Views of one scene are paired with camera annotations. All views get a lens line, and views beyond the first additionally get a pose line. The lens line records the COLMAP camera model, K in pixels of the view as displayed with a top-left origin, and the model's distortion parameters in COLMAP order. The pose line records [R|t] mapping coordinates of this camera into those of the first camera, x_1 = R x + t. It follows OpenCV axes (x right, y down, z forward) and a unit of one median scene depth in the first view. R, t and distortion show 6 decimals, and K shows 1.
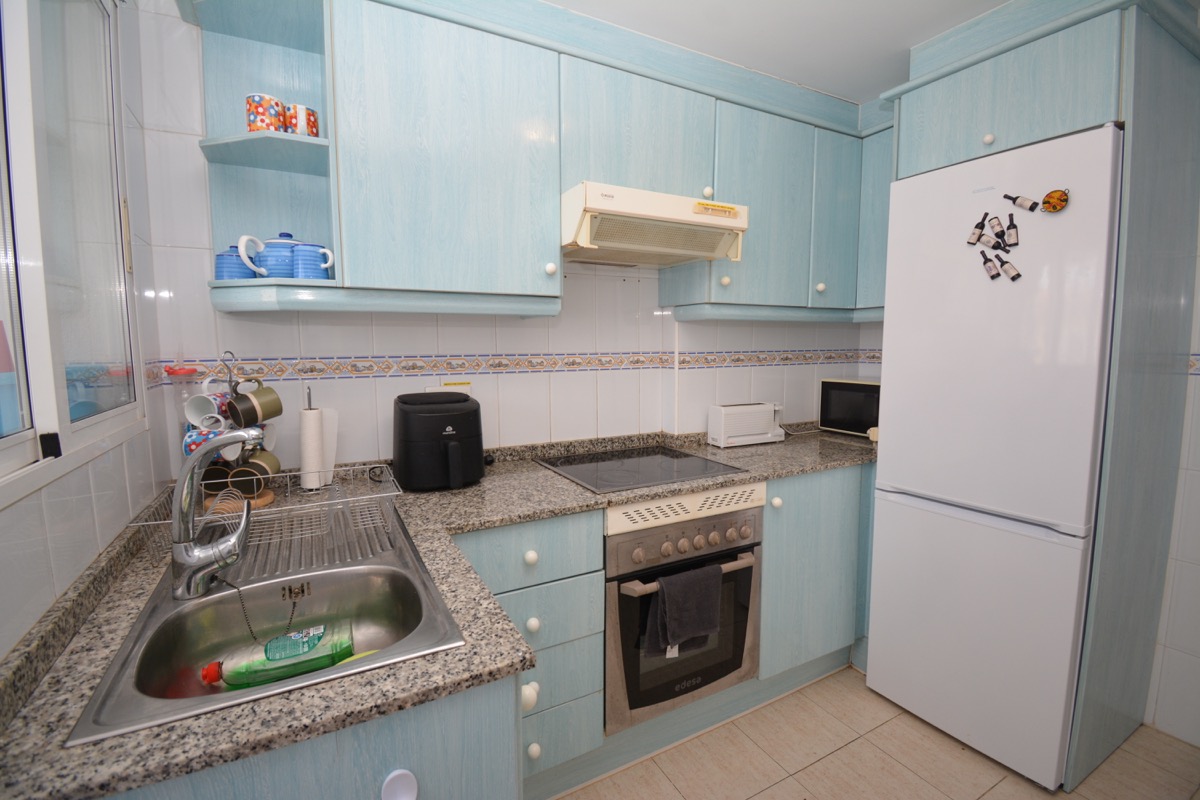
lens RADIAL K [[525.2, 0, 599.2], [0, 525.2, 395.5], [0, 0, 1]] dist [0.028800, -0.031175]
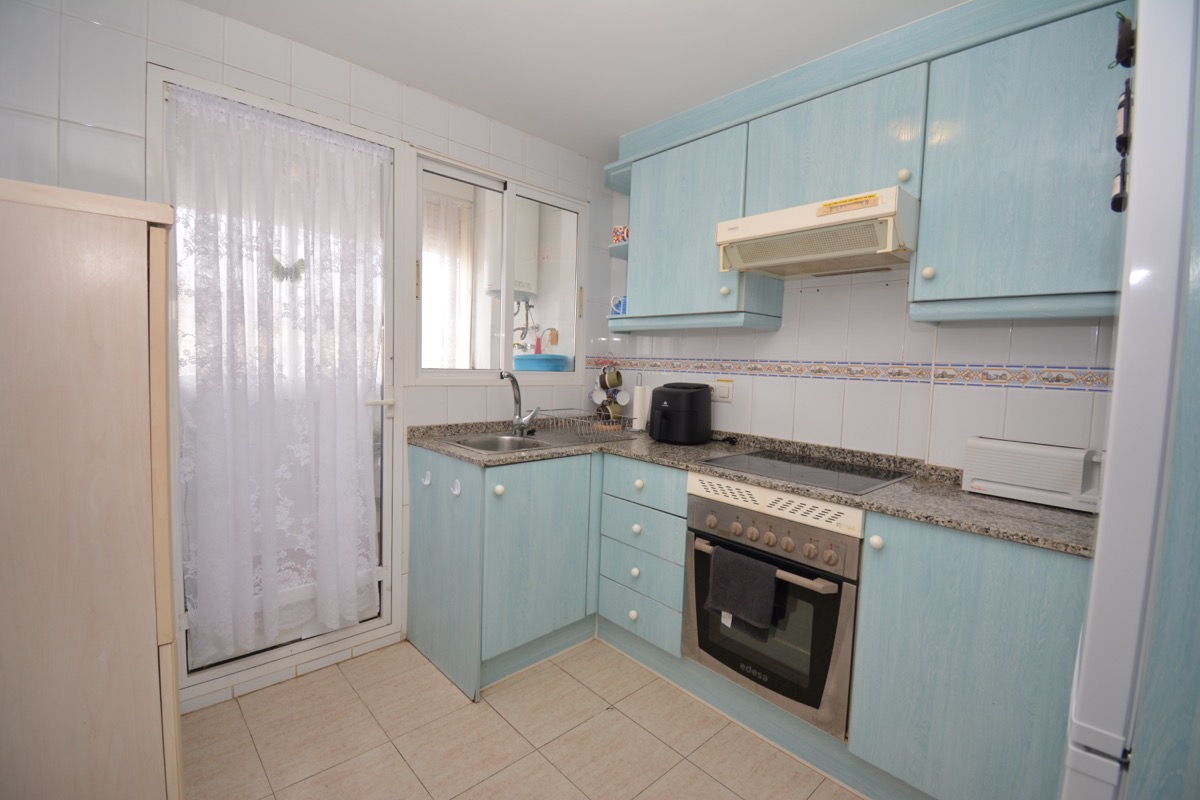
lens RADIAL K [[525.2, 0, 599.2], [0, 525.2, 395.5], [0, 0, 1]] dist [0.028800, -0.031175]
pose [[0.248738, 0.071724, -0.965912, 1.031131], [-0.130645, 0.990625, 0.039916, 0.003983], [0.959719, 0.116263, 0.255777, 0.369206]]
